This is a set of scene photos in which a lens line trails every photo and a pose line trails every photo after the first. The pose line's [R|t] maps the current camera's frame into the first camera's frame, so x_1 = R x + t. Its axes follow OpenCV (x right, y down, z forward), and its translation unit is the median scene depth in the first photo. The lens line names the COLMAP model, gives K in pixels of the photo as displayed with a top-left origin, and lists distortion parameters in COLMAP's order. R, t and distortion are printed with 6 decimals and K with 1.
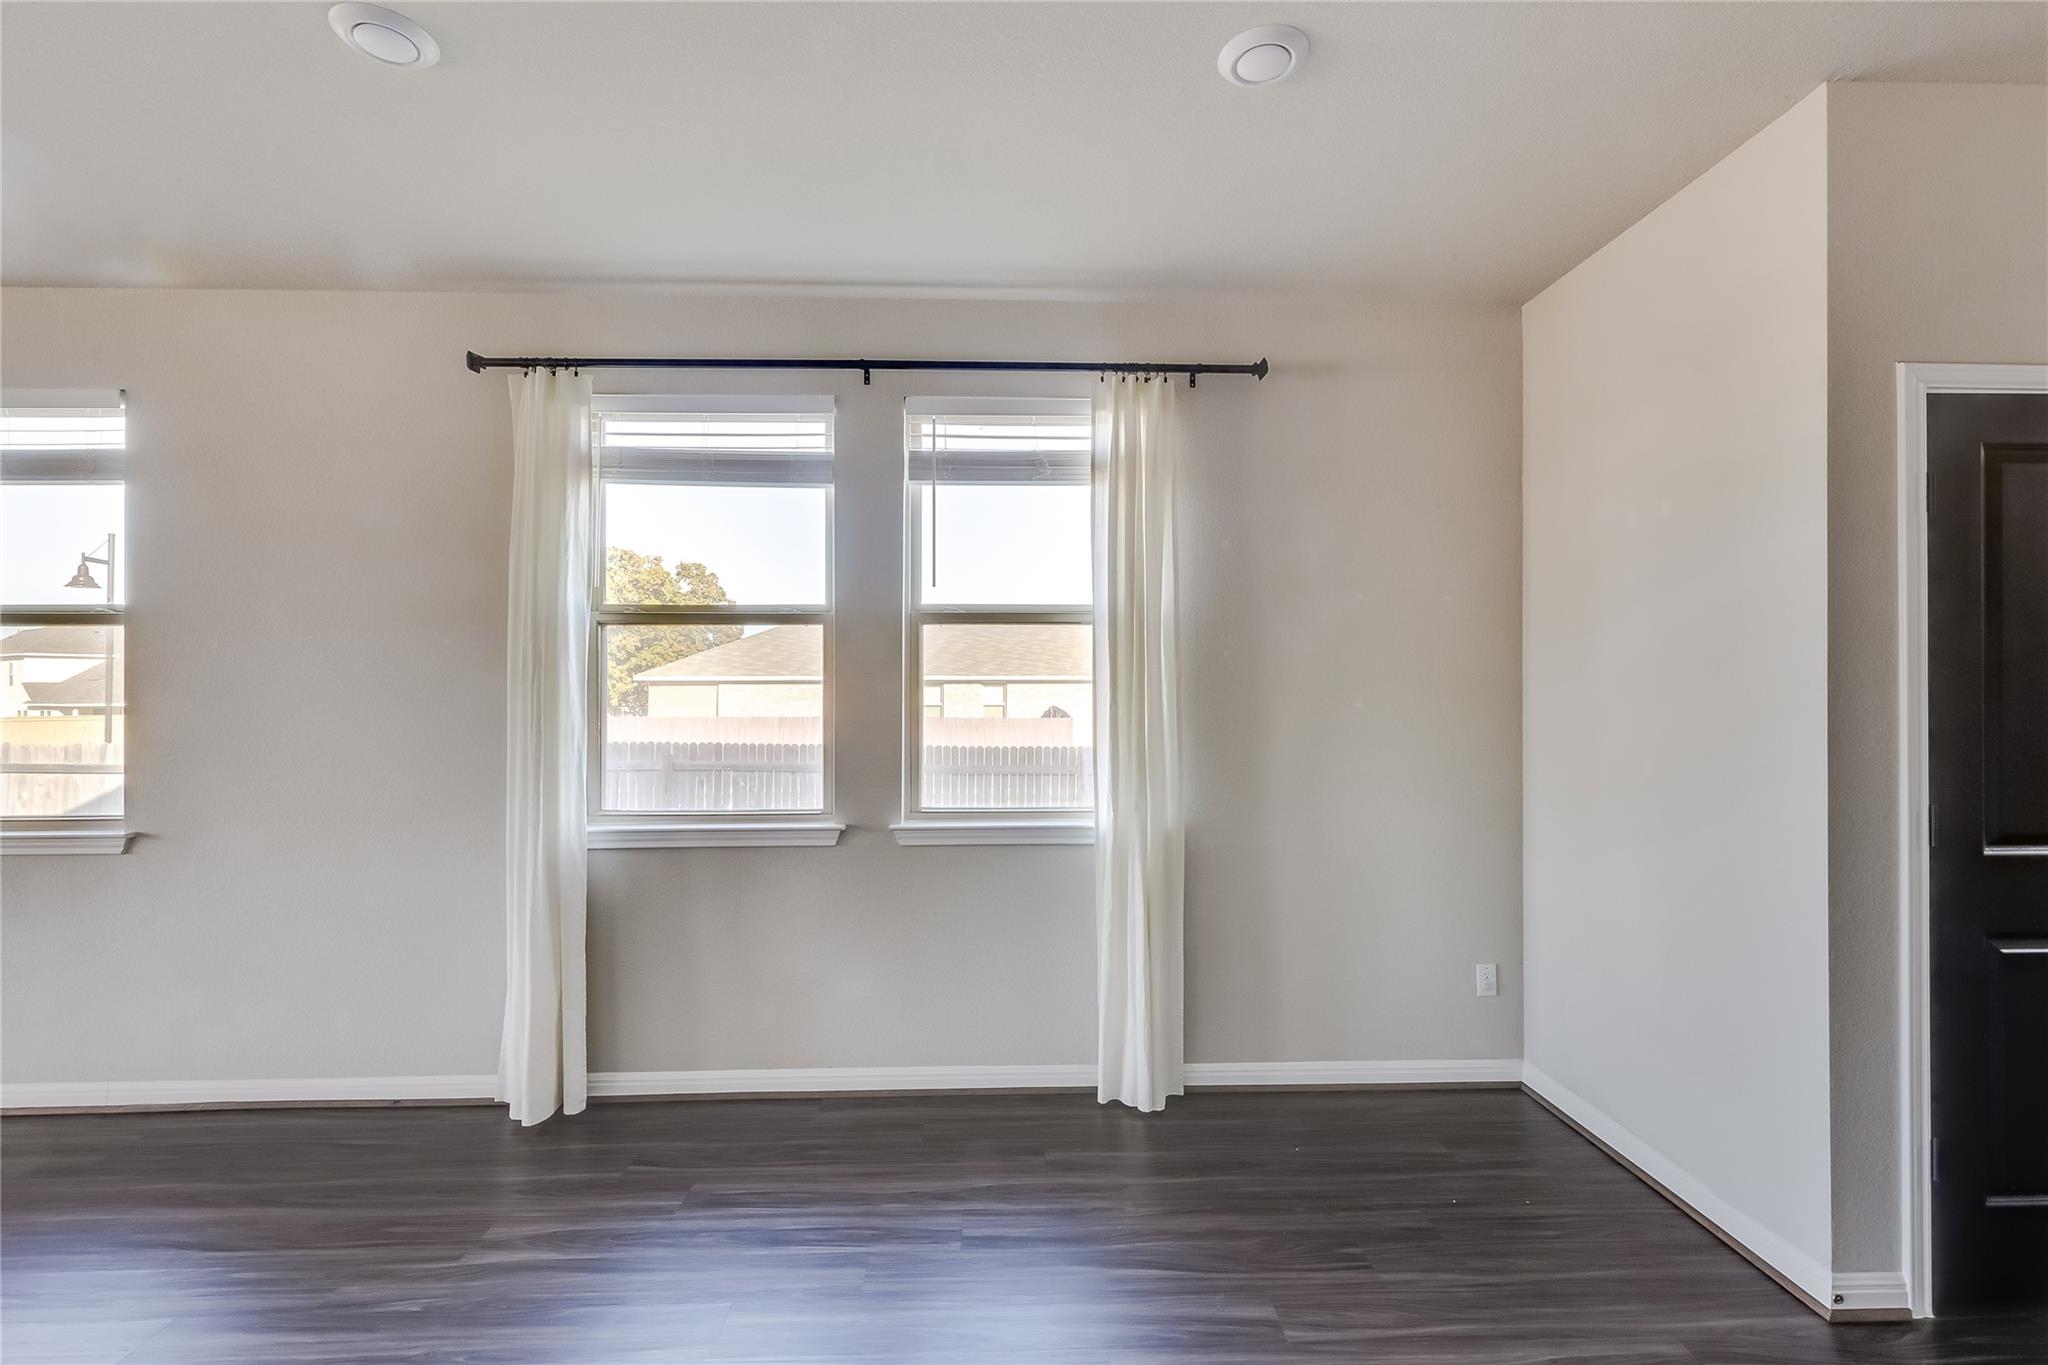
lens RADIAL K [[937.9, 0, 1030.0], [0, 937.9, 688.6], [0, 0, 1]] dist [0.001976, -0.000207]
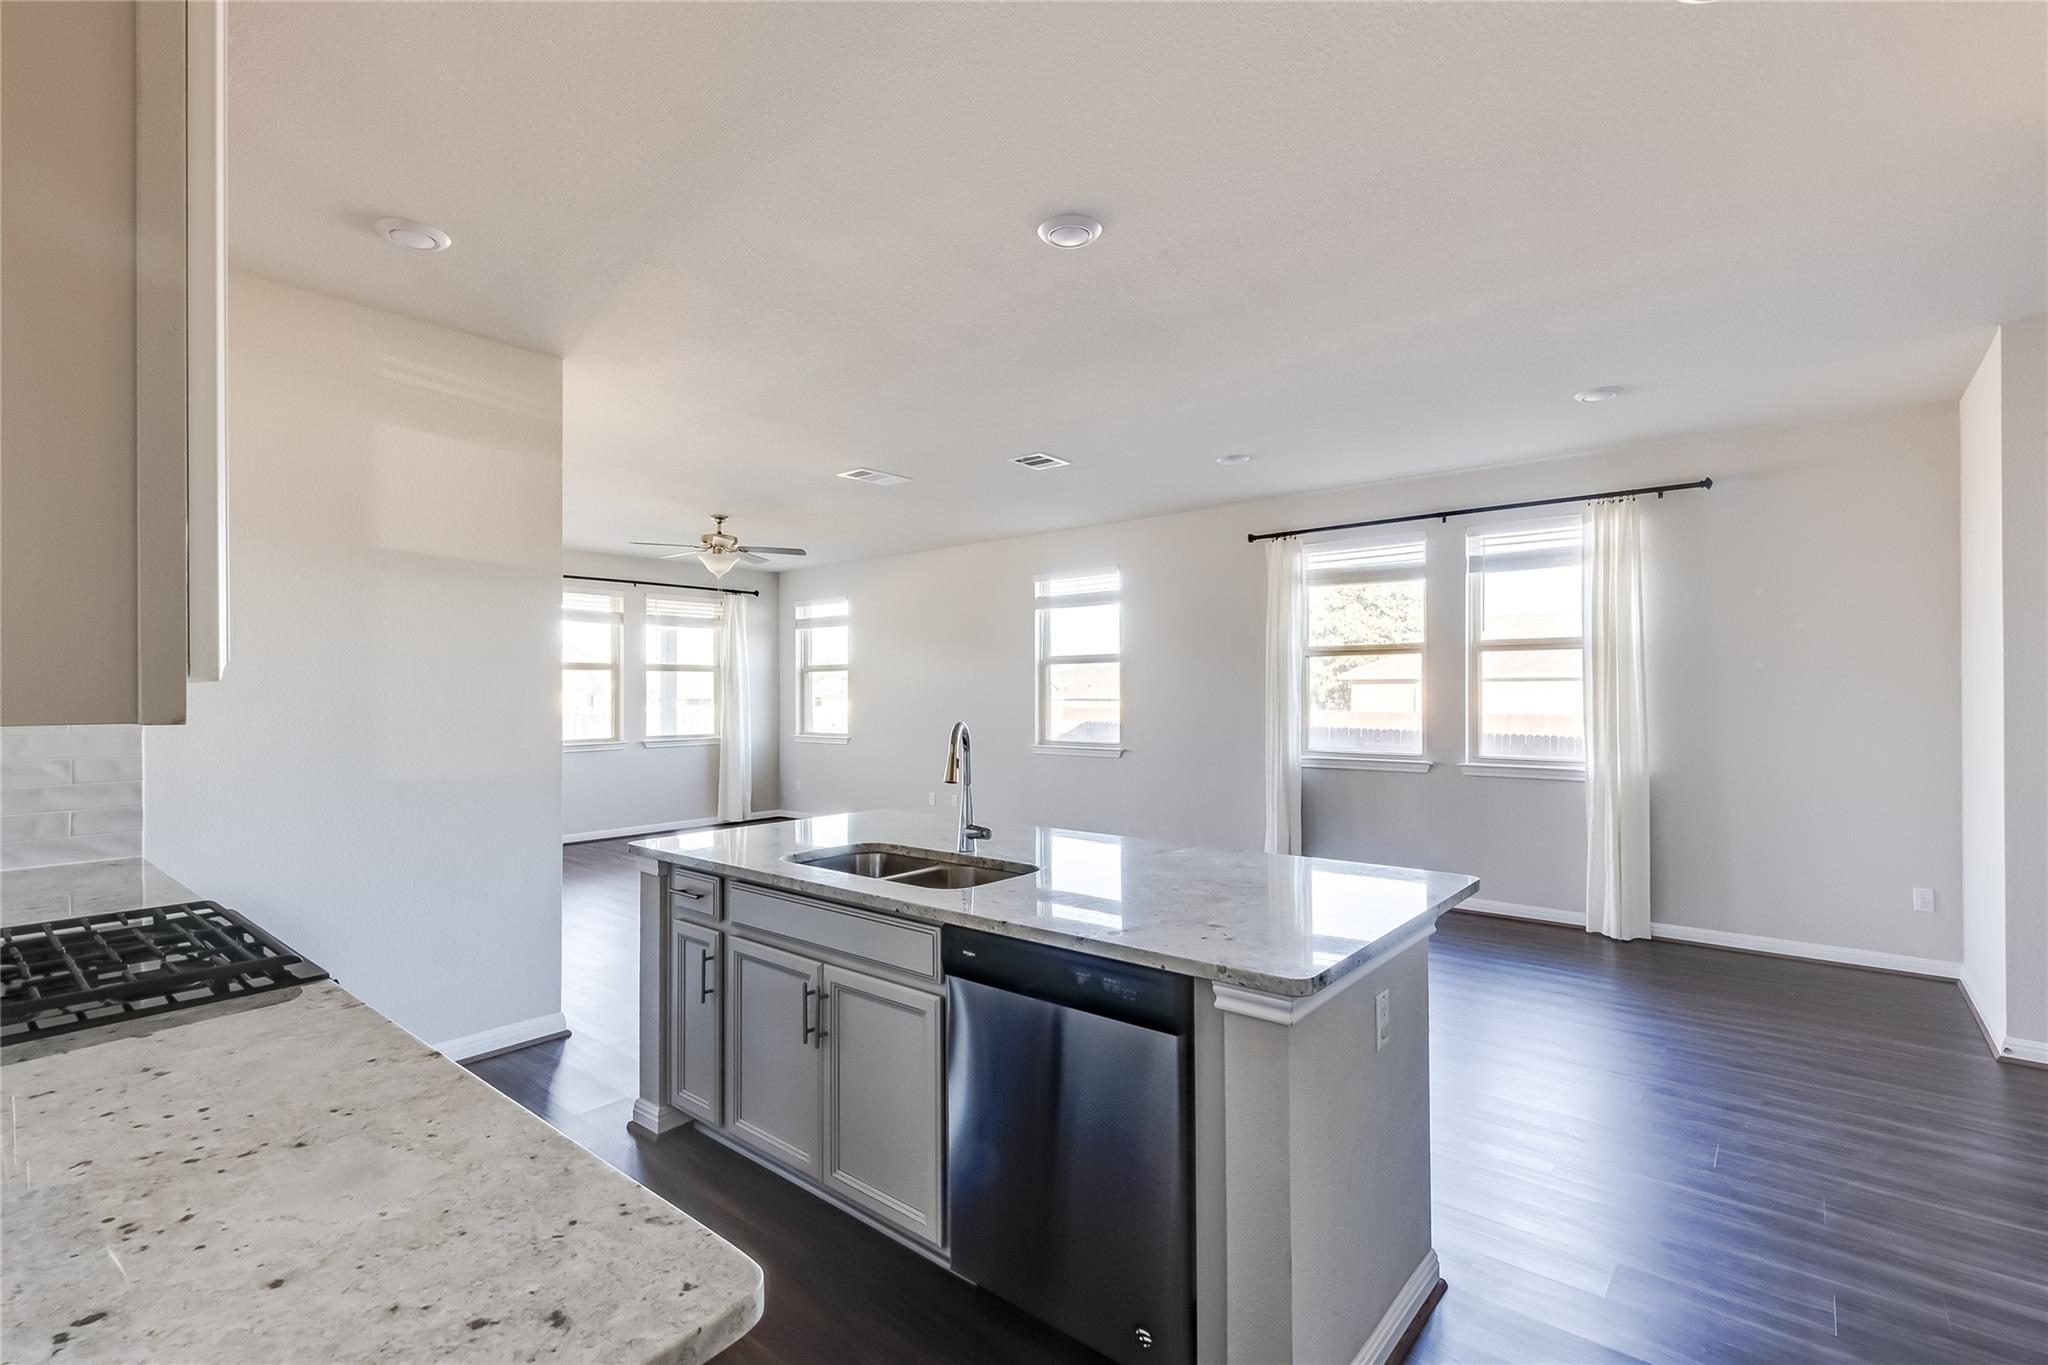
lens RADIAL K [[939.7, 0, 1024.7], [0, 939.7, 689.0], [0, 0, 1]] dist [0.003942, 0.000191]
pose [[0.748291, -0.003031, -0.663364, 0.434383], [0.005324, 0.999985, 0.001436, -0.005628], [0.663349, -0.004606, 0.748296, -0.928135]]
